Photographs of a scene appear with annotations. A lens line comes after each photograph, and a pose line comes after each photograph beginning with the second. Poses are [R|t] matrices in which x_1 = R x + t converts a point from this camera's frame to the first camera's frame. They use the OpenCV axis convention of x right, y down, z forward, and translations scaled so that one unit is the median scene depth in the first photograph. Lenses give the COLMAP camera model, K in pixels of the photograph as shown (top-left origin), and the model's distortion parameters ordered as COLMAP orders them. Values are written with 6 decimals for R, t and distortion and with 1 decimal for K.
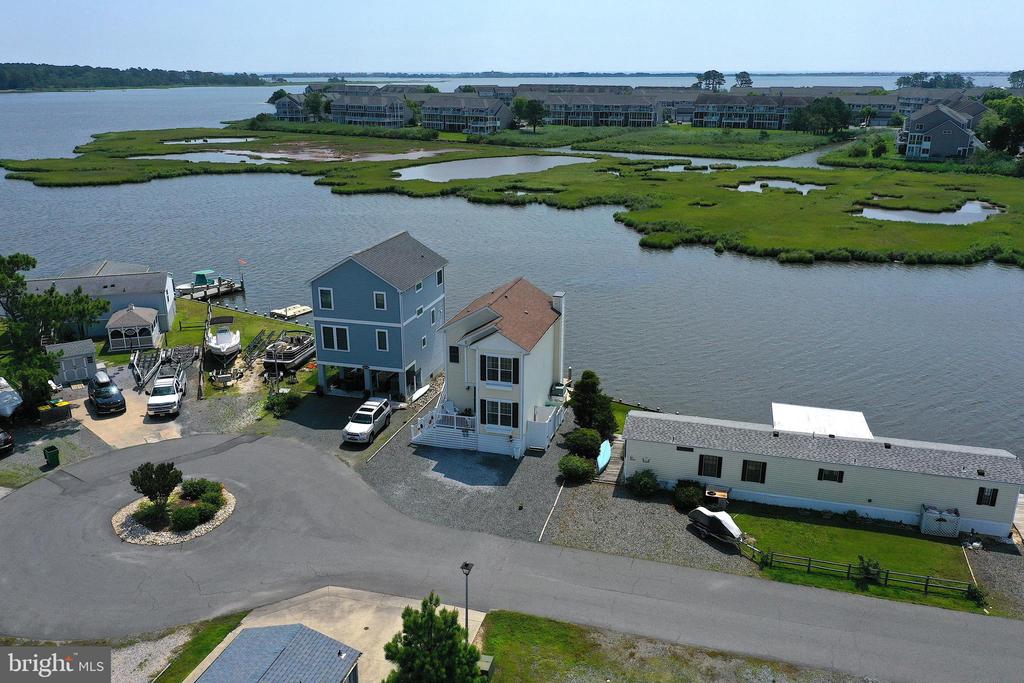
lens RADIAL K [[809.9, 0, 512.0], [0, 809.9, 341.5], [0, 0, 1]] dist [0.005980, -0.003528]
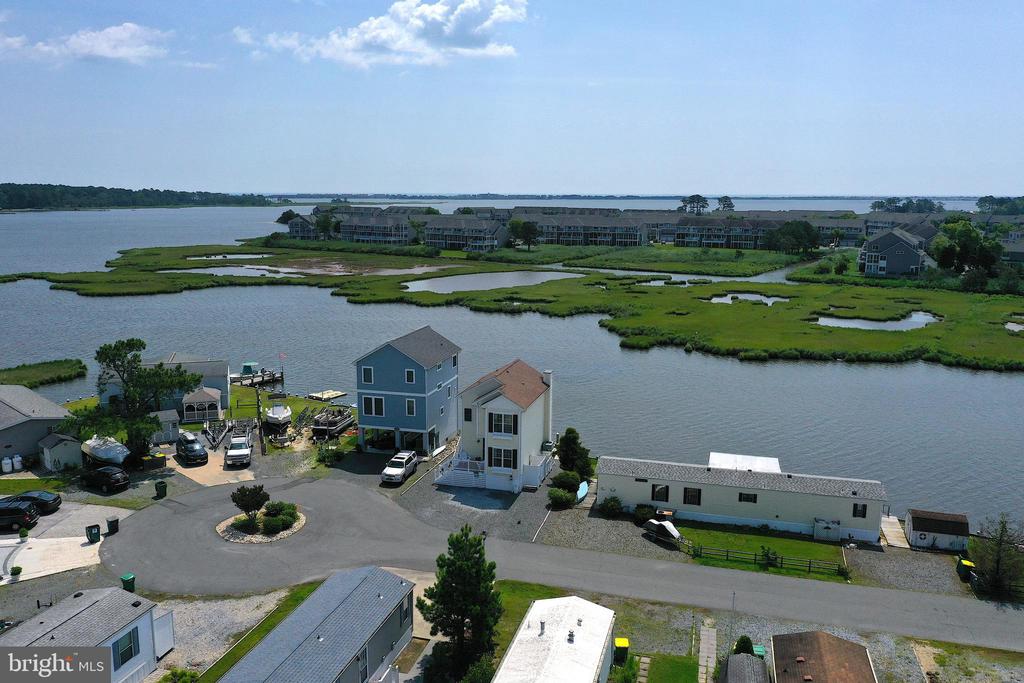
lens RADIAL K [[809.9, 0, 512.0], [0, 809.9, 341.5], [0, 0, 1]] dist [0.005980, -0.003528]
pose [[0.999970, 0.004138, 0.006620, -0.004299], [-0.003167, 0.990089, -0.140405, 0.037498], [-0.007136, 0.140379, 0.990072, -0.143438]]
